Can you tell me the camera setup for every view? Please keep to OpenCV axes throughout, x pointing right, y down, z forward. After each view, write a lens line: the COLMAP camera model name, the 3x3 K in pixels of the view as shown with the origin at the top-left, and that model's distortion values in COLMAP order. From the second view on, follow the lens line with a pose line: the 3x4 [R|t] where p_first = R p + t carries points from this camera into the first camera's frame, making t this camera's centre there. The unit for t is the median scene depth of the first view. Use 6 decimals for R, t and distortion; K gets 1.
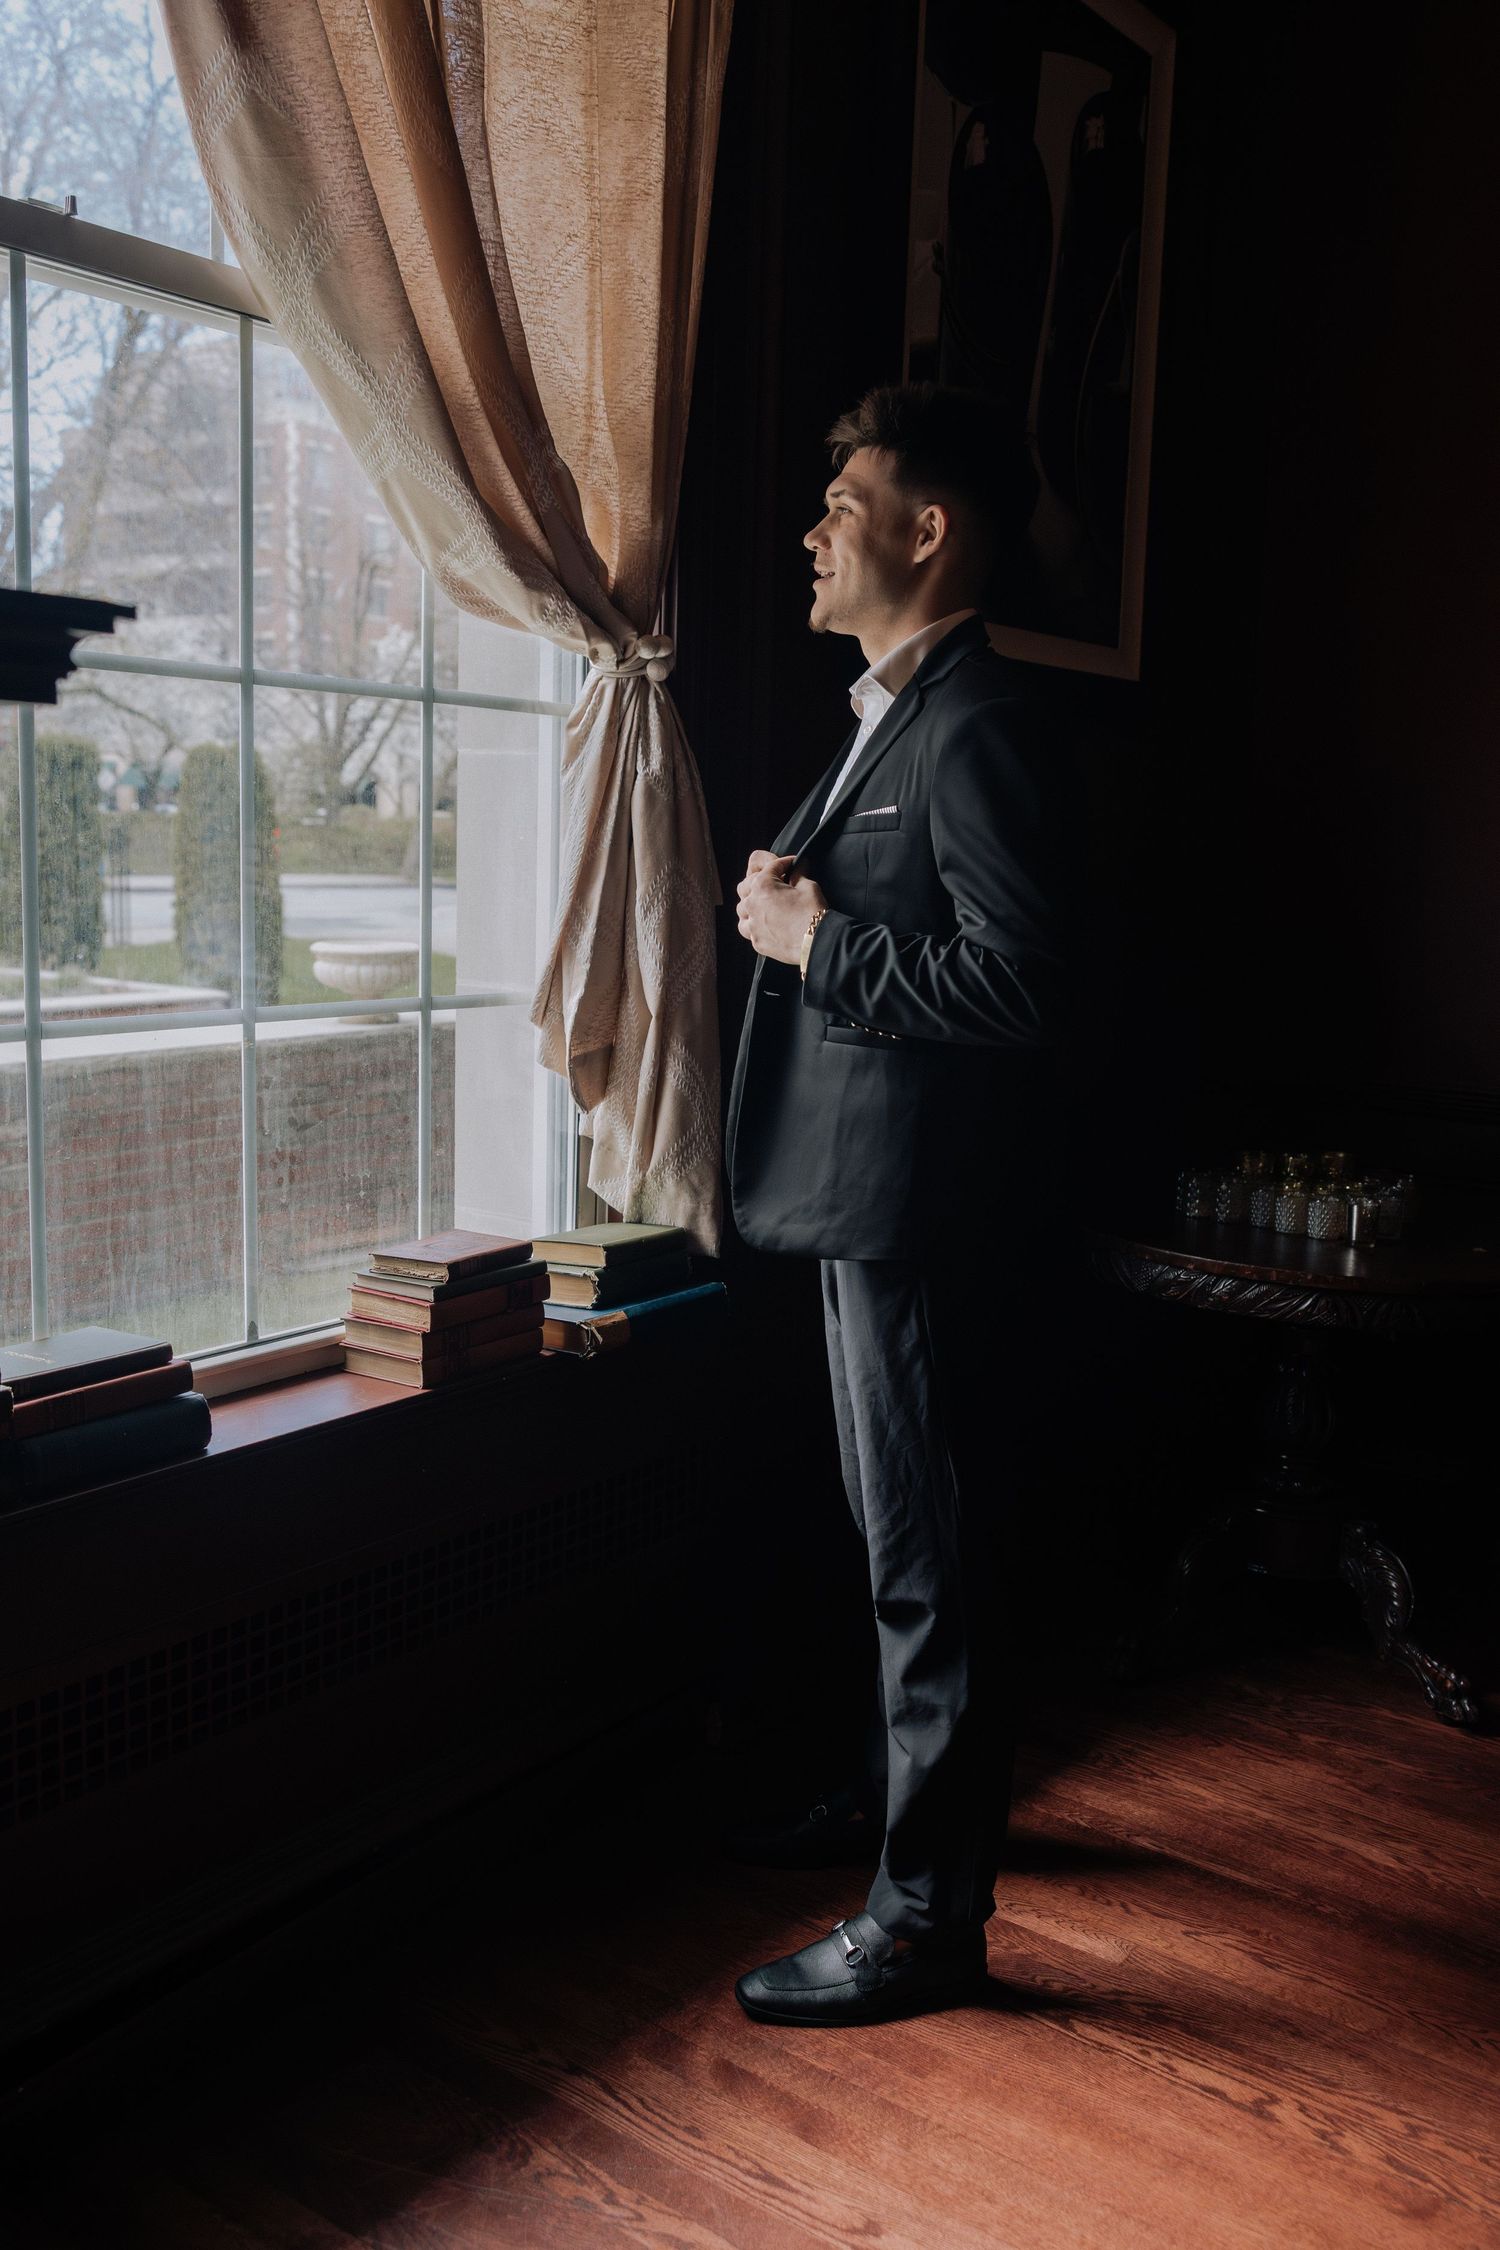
lens RADIAL K [[2045.0, 0, 750.6], [0, 2045.0, 1115.8], [0, 0, 1]] dist [0.002530, 0.010146]
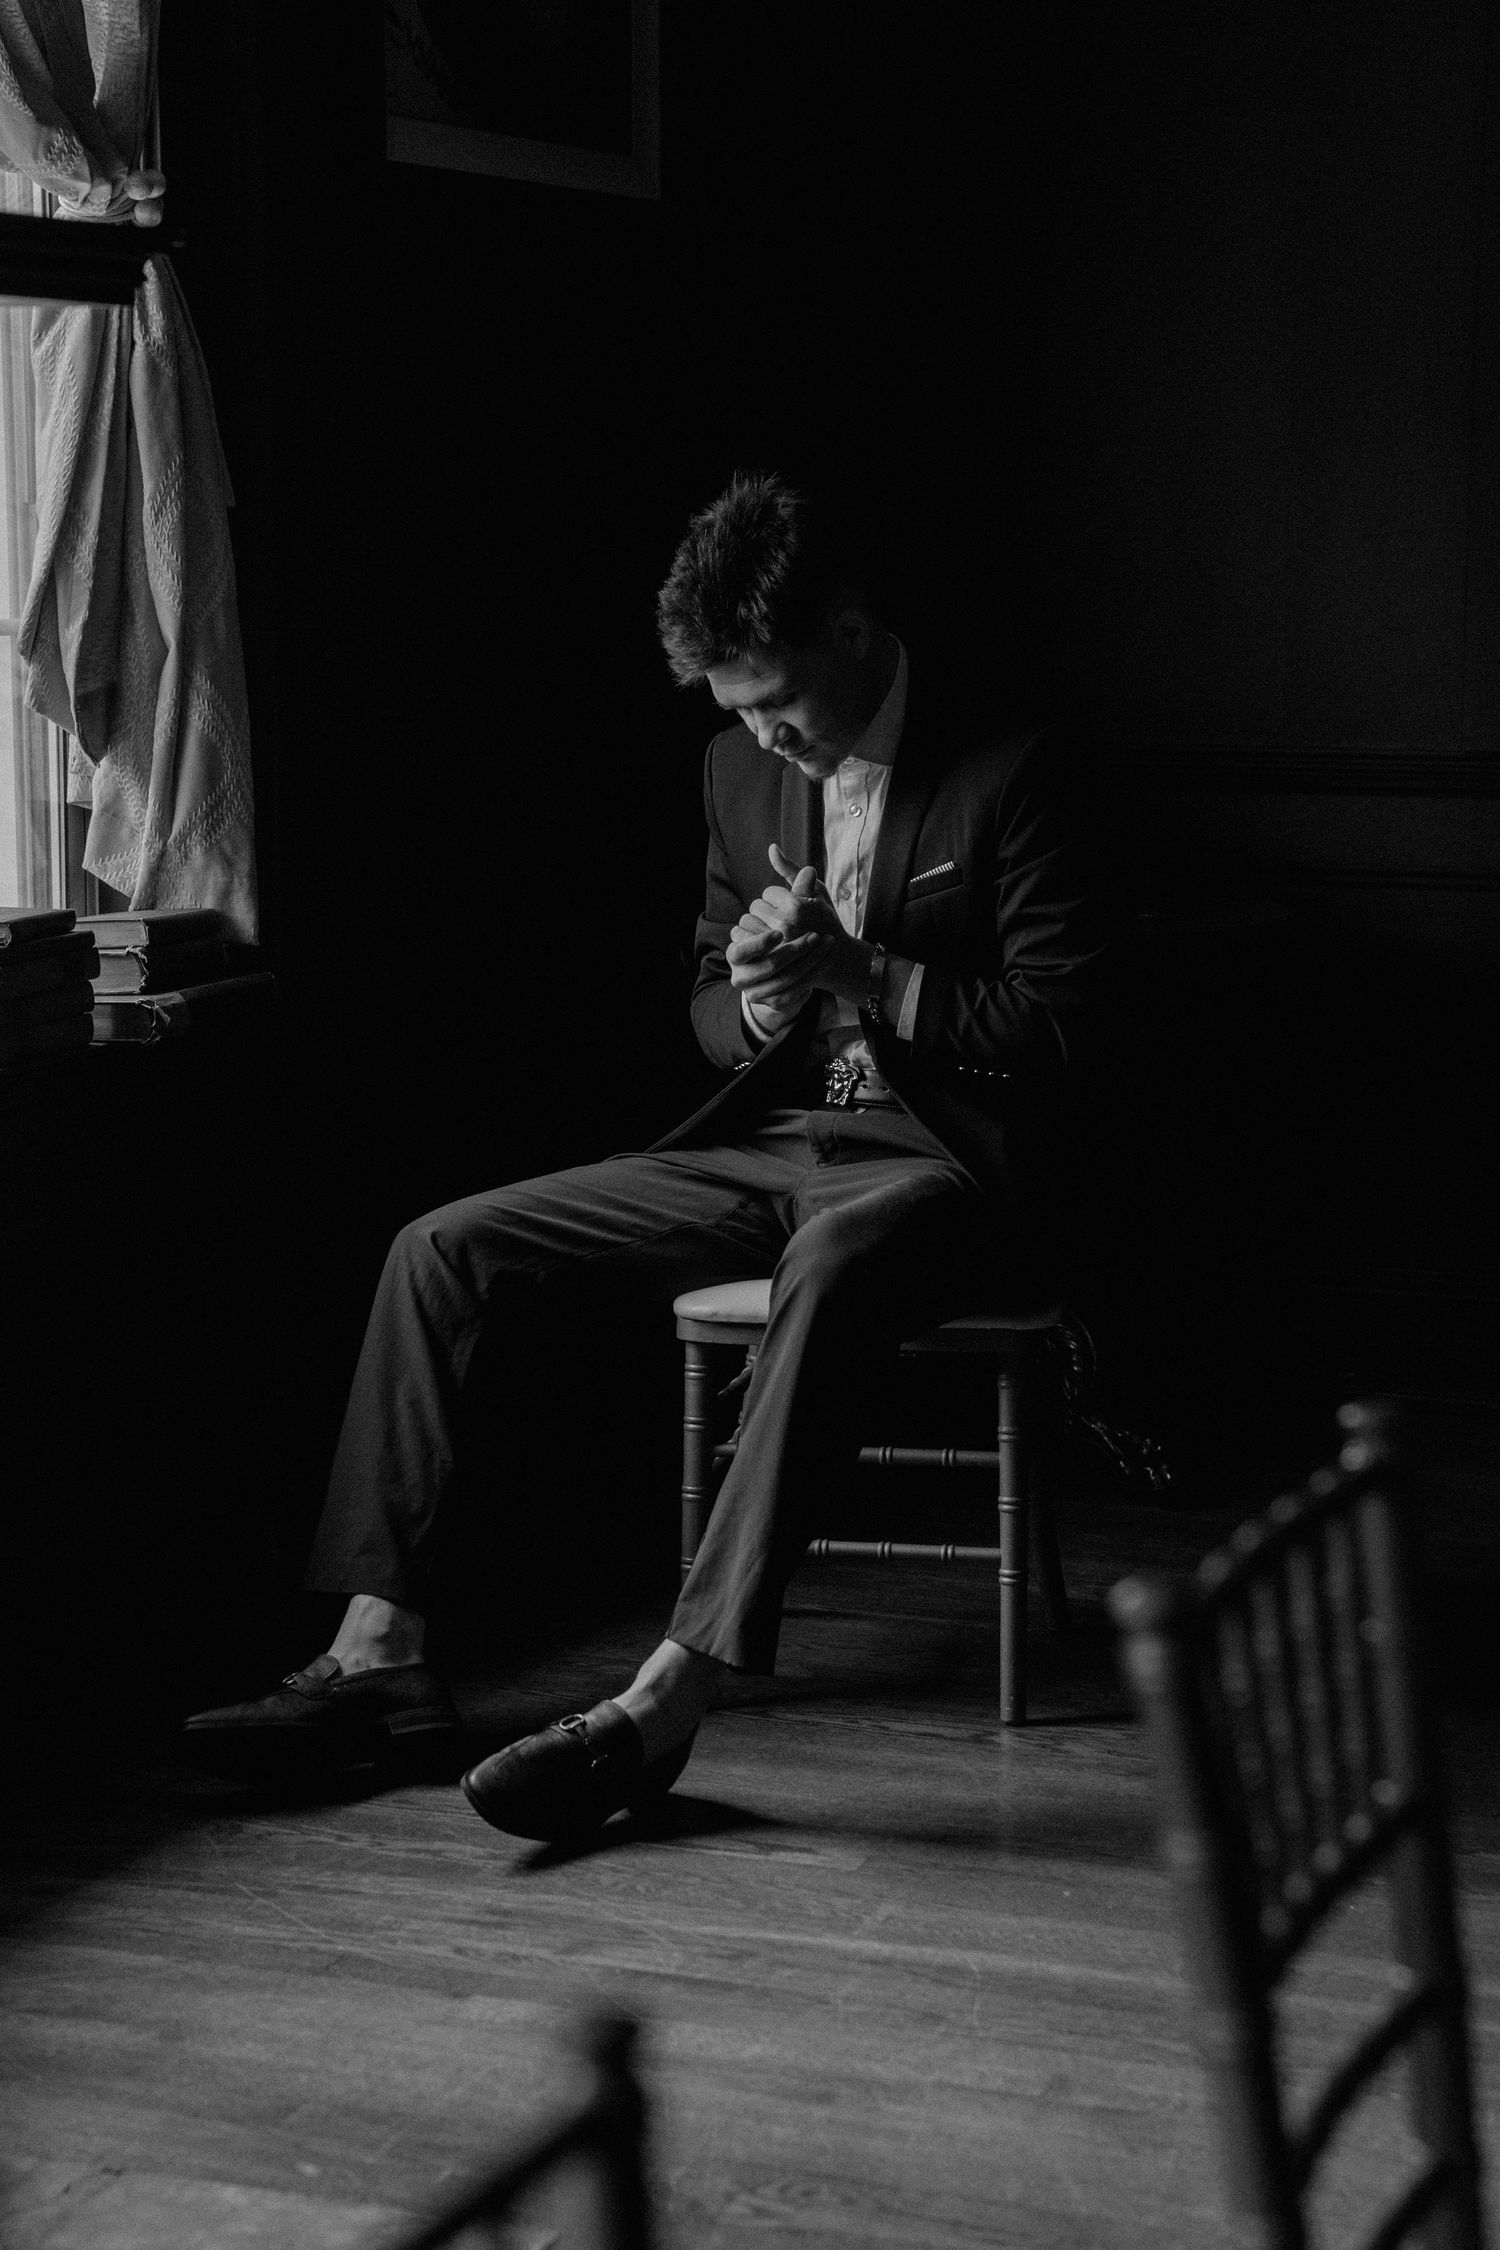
lens RADIAL K [[4420.3, 0, 747.3], [0, 4420.3, 1126.6], [0, 0, 1]] dist [0.198940, 0.000000]
pose [[0.967312, -0.065393, 0.245011, -0.273645], [0.062523, 0.997853, 0.019479, 0.123846], [-0.245759, -0.003524, 0.969324, -0.779478]]
